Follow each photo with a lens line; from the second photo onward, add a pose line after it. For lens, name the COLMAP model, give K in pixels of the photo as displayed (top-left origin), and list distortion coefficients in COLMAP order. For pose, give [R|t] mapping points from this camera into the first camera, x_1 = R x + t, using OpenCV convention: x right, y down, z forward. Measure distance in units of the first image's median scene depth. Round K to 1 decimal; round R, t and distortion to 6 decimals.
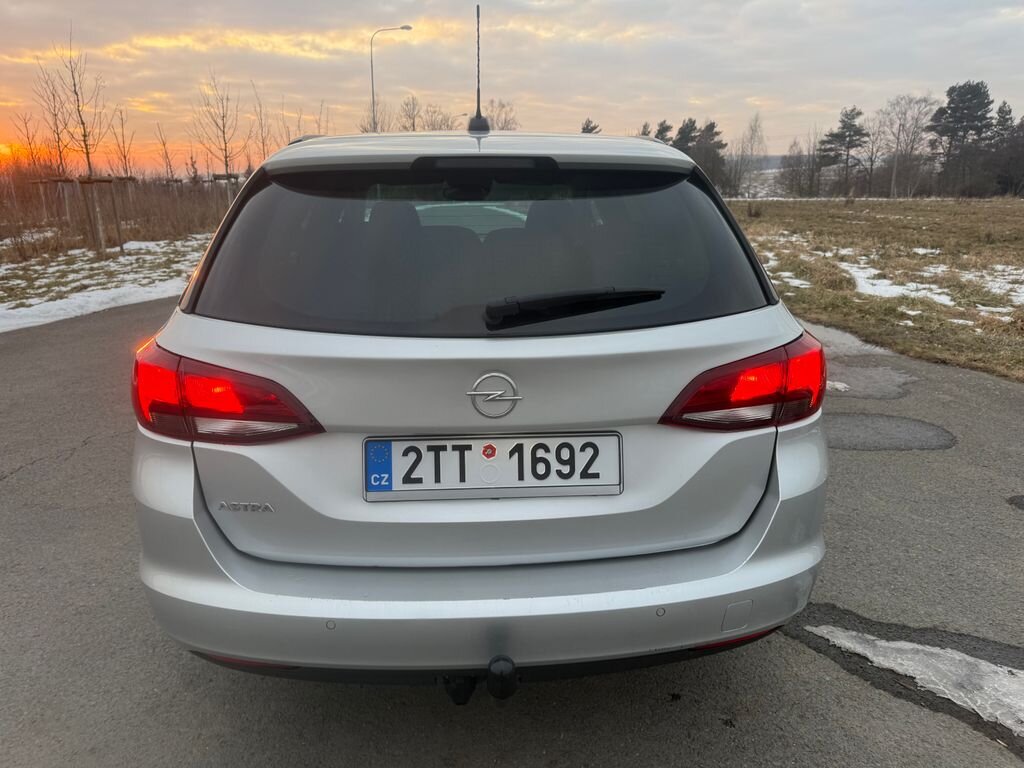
lens RADIAL K [[730.3, 0, 516.8], [0, 730.3, 382.4], [0, 0, 1]] dist [0.033419, -0.036626]
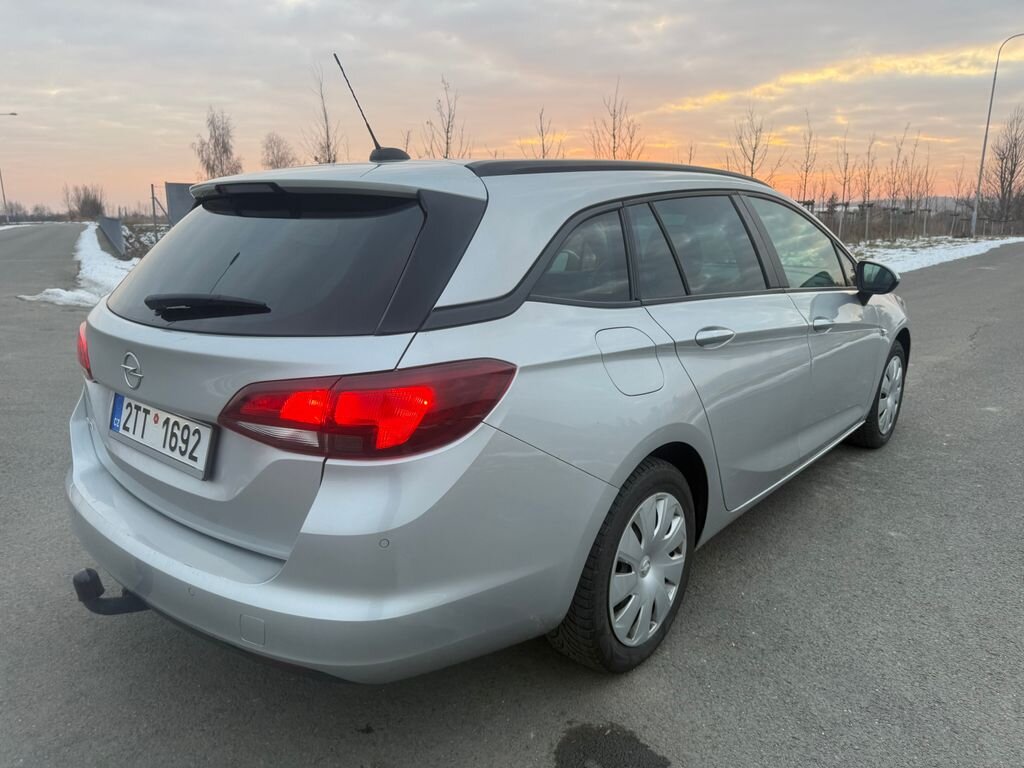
lens RADIAL K [[730.3, 0, 516.8], [0, 730.3, 382.4], [0, 0, 1]] dist [0.033419, -0.036626]
pose [[0.716935, 0.163340, -0.677734, 1.219061], [-0.187763, 0.981482, 0.037922, -0.126112], [0.671378, 0.100066, 0.734328, 0.487141]]
